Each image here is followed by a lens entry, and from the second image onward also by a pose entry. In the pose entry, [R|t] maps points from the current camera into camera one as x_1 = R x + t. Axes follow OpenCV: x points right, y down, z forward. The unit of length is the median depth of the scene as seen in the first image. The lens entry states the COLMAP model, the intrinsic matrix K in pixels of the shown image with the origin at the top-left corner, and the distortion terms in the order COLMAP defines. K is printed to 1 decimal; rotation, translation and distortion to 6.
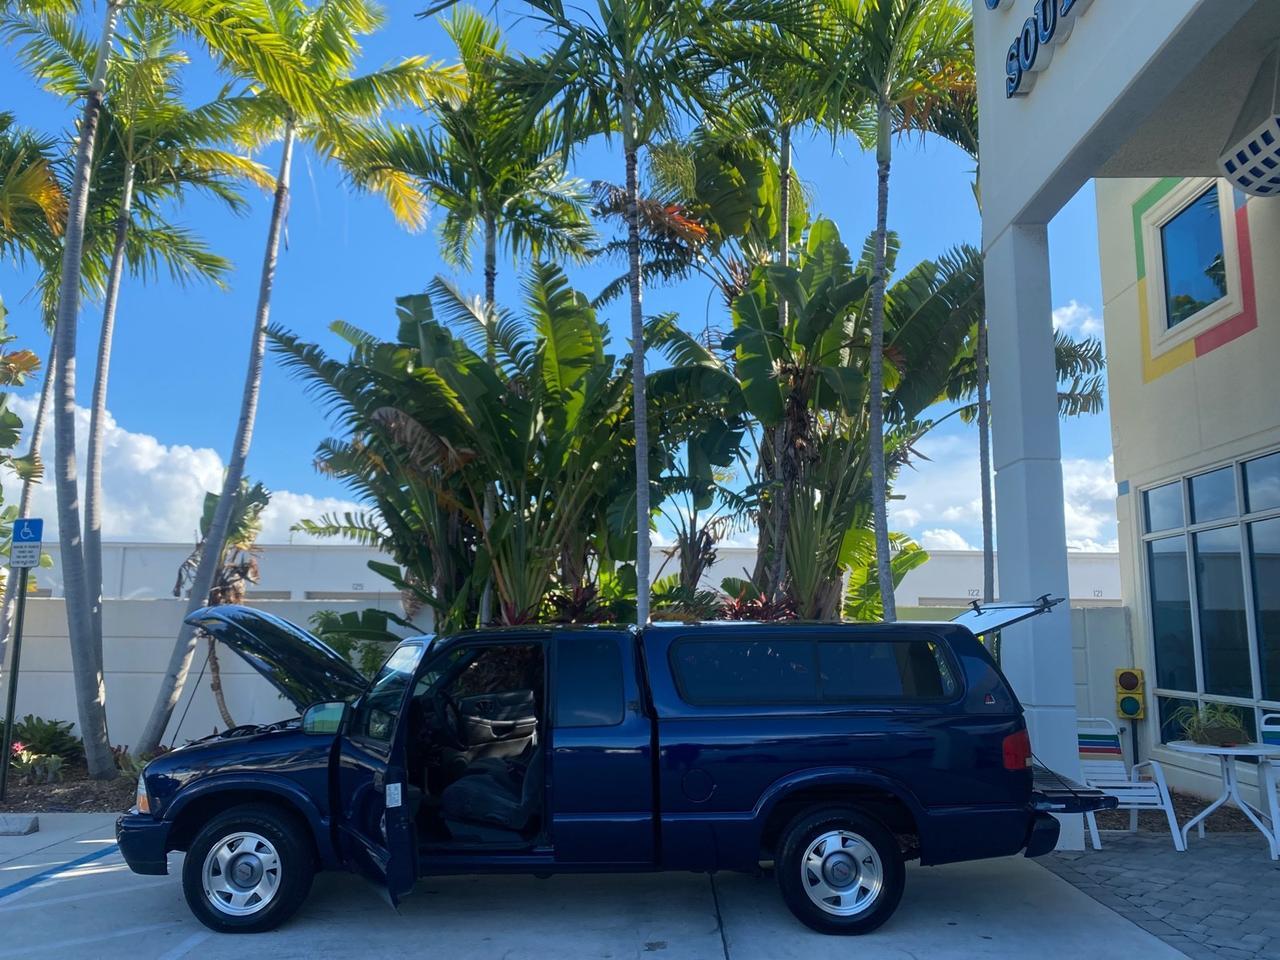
lens RADIAL K [[980.6, 0, 636.8], [0, 980.6, 474.2], [0, 0, 1]] dist [0.007444, -0.002616]
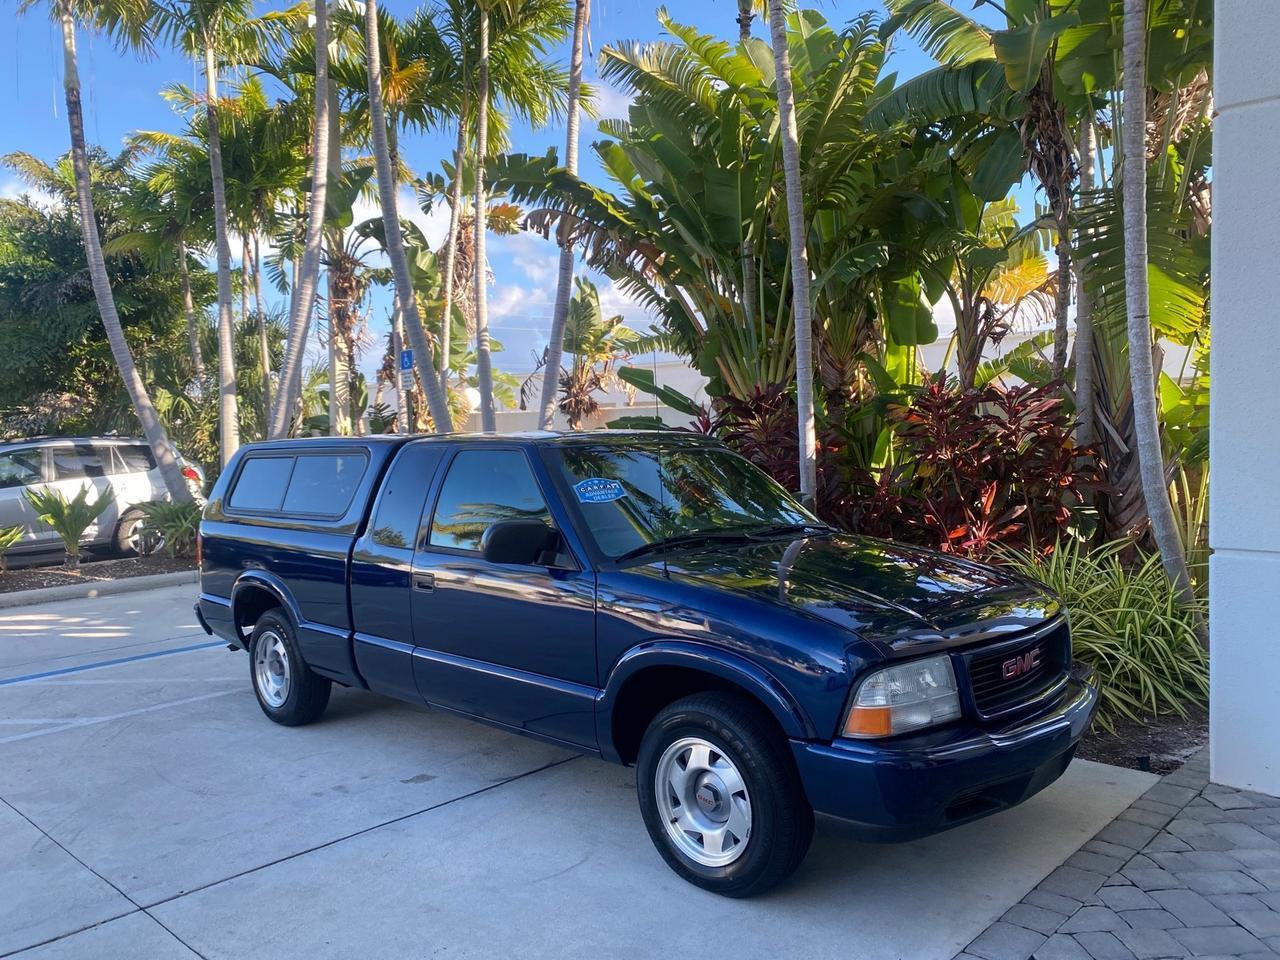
lens RADIAL K [[971.4, 0, 641.4], [0, 971.4, 474.0], [0, 0, 1]] dist [0.044606, -0.064681]
pose [[0.740927, 0.008742, -0.671529, 0.409934], [0.128725, 0.979527, 0.154779, 0.044548], [0.659134, -0.201123, 0.724633, 0.277064]]
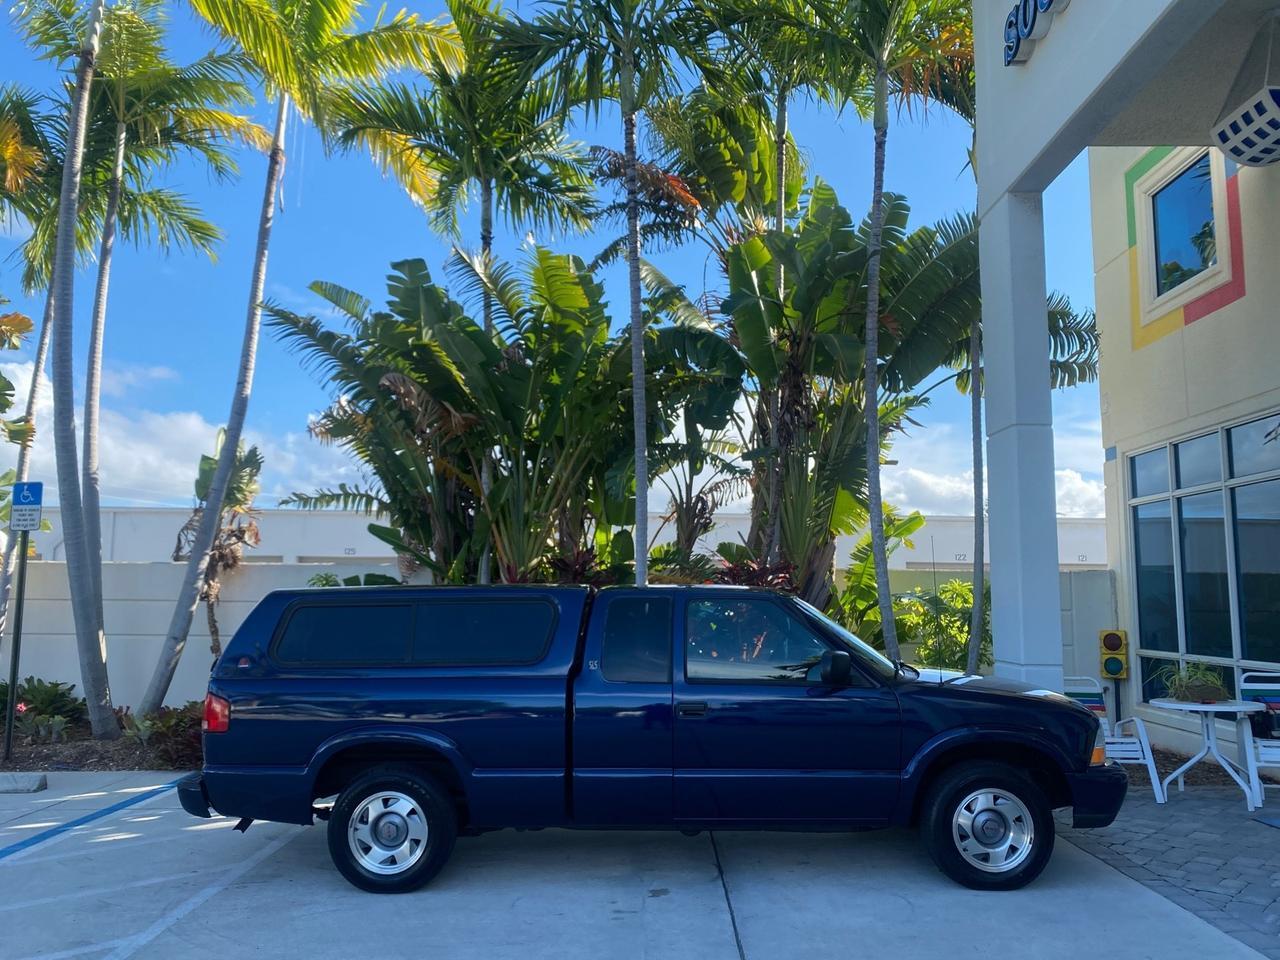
lens RADIAL K [[981.7, 0, 639.6], [0, 981.7, 472.9], [0, 0, 1]] dist [0.003973, 0.001663]
pose [[0.999882, 0.001650, 0.015299, -0.009810], [-0.002159, 0.999443, 0.033303, 0.001118], [-0.015236, -0.033332, 0.999328, -0.012115]]
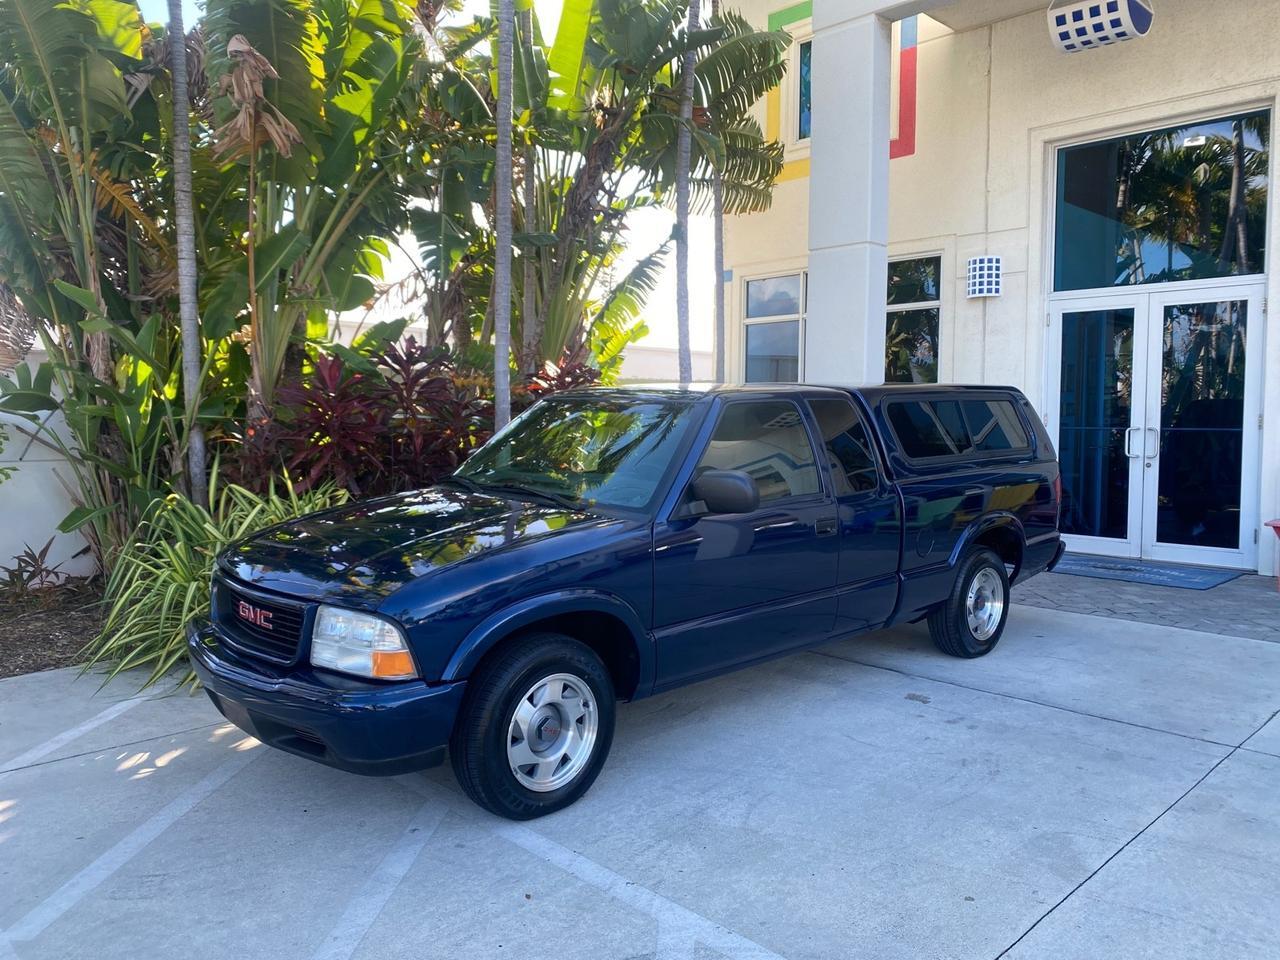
lens RADIAL K [[981.7, 0, 639.6], [0, 981.7, 472.9], [0, 0, 1]] dist [0.003973, 0.001663]
pose [[0.701699, -0.047101, 0.710915, -0.461972], [-0.112438, 0.977988, 0.175776, 0.057497], [-0.703545, -0.203276, 0.680958, 0.293742]]
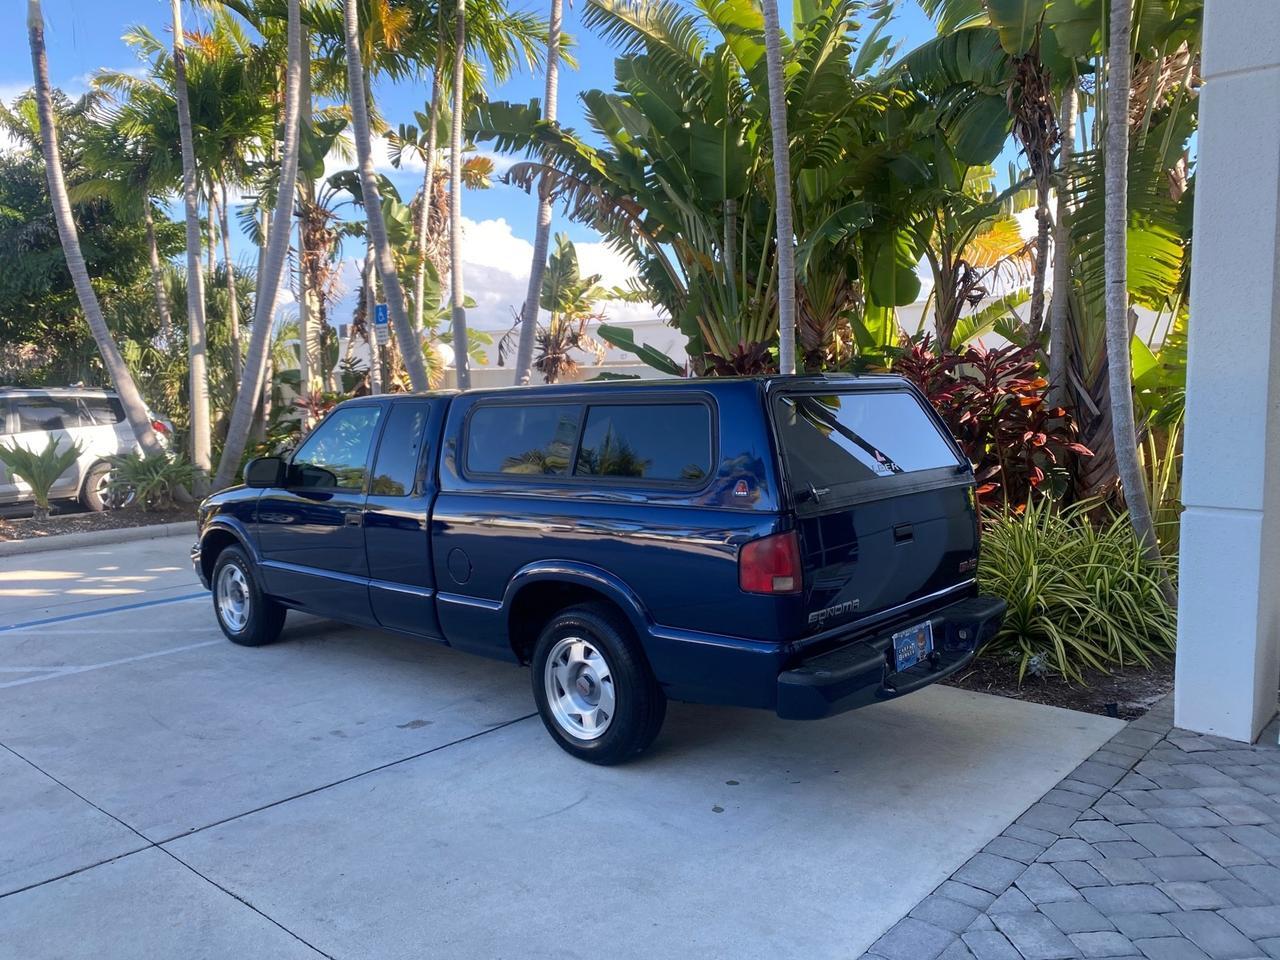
lens RADIAL K [[972.2, 0, 638.9], [0, 972.2, 477.6], [0, 0, 1]] dist [0.040441, -0.065582]
pose [[0.763209, 0.045430, -0.644552, 0.404933], [0.112376, 0.972991, 0.201642, 0.044460], [0.636304, -0.226327, 0.737491, 0.260417]]
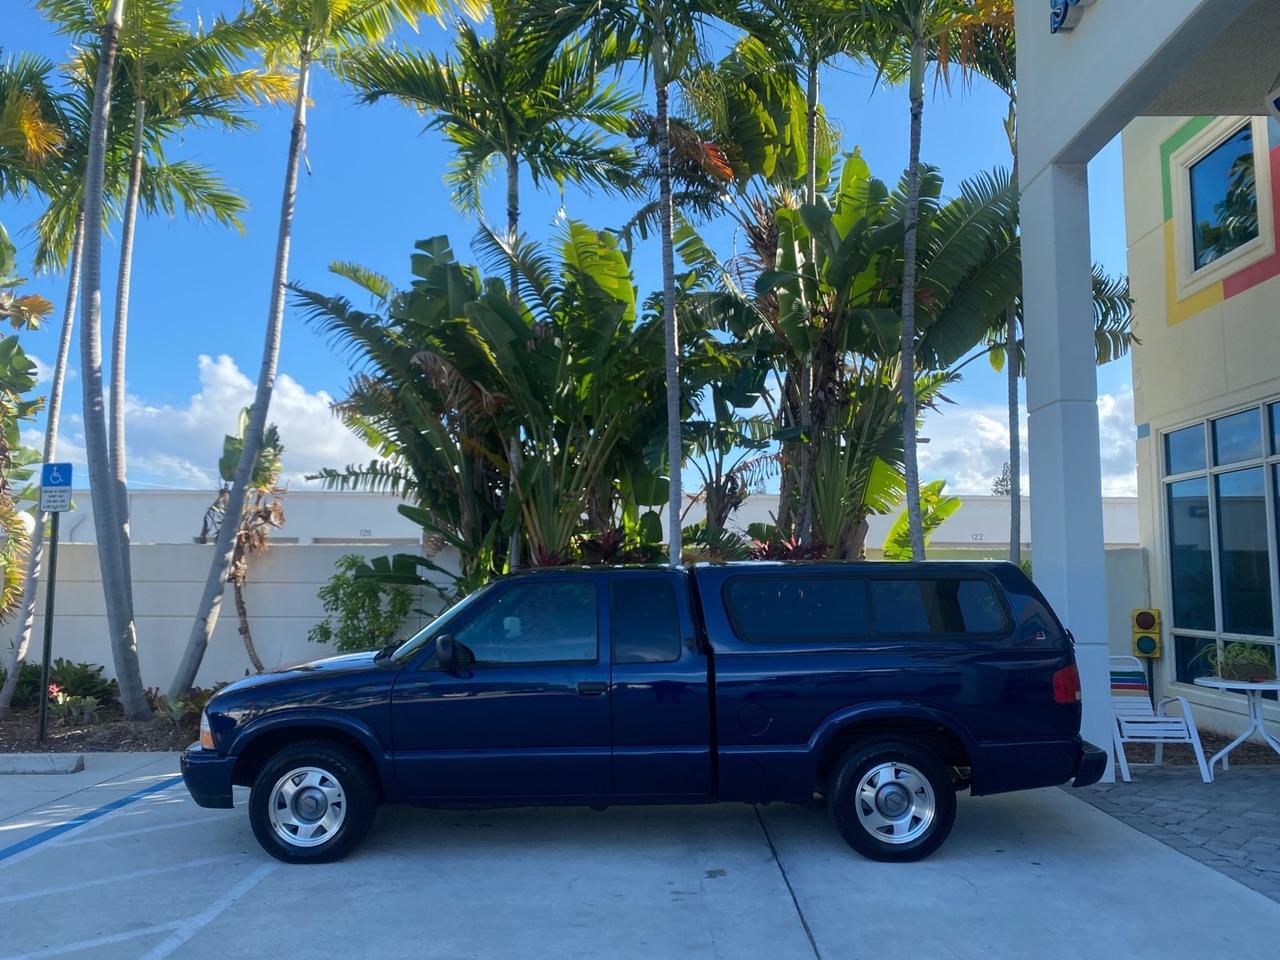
lens RADIAL K [[980.1, 0, 638.1], [0, 980.1, 475.4], [0, 0, 1]] dist [0.008217, -0.002573]
pose [[0.999961, -0.002422, 0.008539, -0.036518], [0.001951, 0.998501, 0.054696, 0.004087], [-0.008659, -0.054677, 0.998467, -0.001602]]
